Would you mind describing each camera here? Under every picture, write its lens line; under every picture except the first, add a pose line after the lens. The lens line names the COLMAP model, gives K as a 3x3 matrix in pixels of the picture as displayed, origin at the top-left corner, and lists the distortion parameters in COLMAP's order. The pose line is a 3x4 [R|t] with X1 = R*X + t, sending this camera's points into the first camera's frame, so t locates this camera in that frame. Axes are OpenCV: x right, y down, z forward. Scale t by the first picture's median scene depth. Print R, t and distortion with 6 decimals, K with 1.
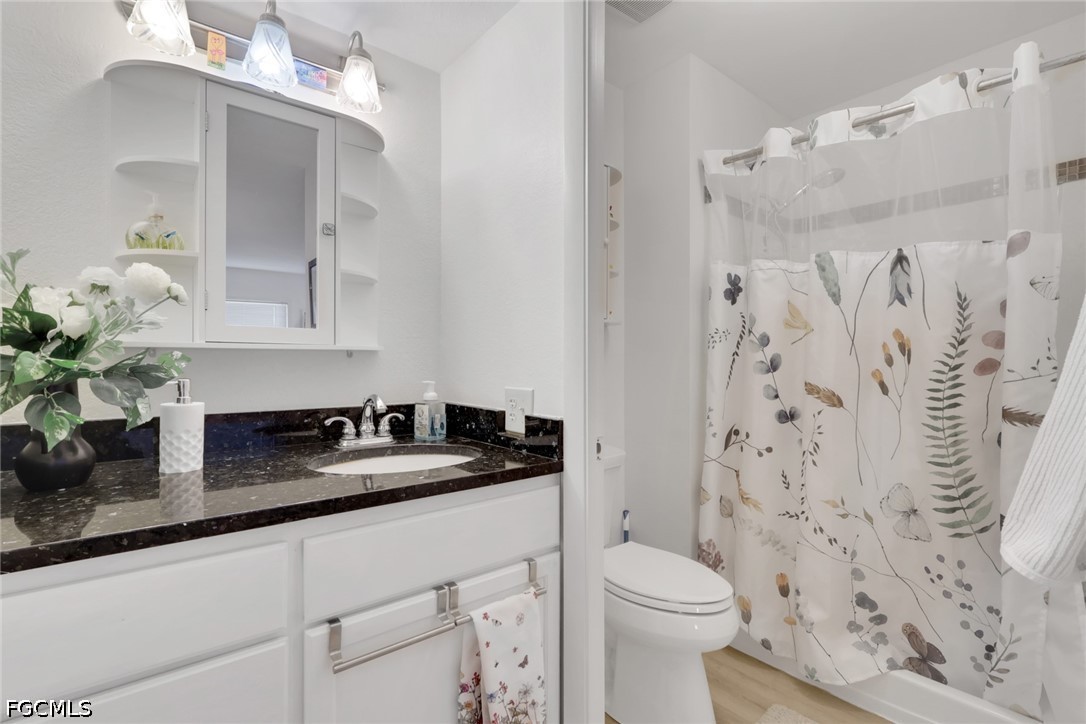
lens RADIAL K [[517.6, 0, 542.8], [0, 517.6, 360.6], [0, 0, 1]] dist [0.004848, -0.000027]
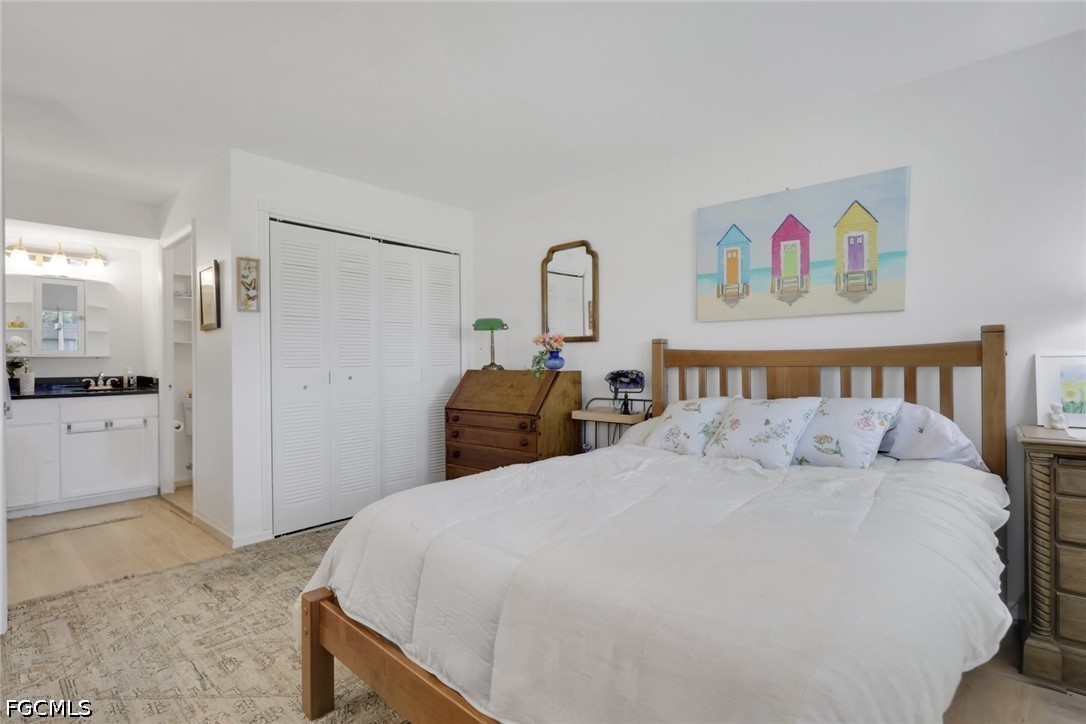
lens RADIAL K [[517.6, 0, 545.1], [0, 517.6, 363.5], [0, 0, 1]] dist [0.004848, -0.000027]
pose [[0.988671, -0.005617, 0.149994, 1.871414], [0.004175, 0.999942, 0.009926, -0.000312], [-0.150041, -0.009187, 0.988637, -2.507086]]
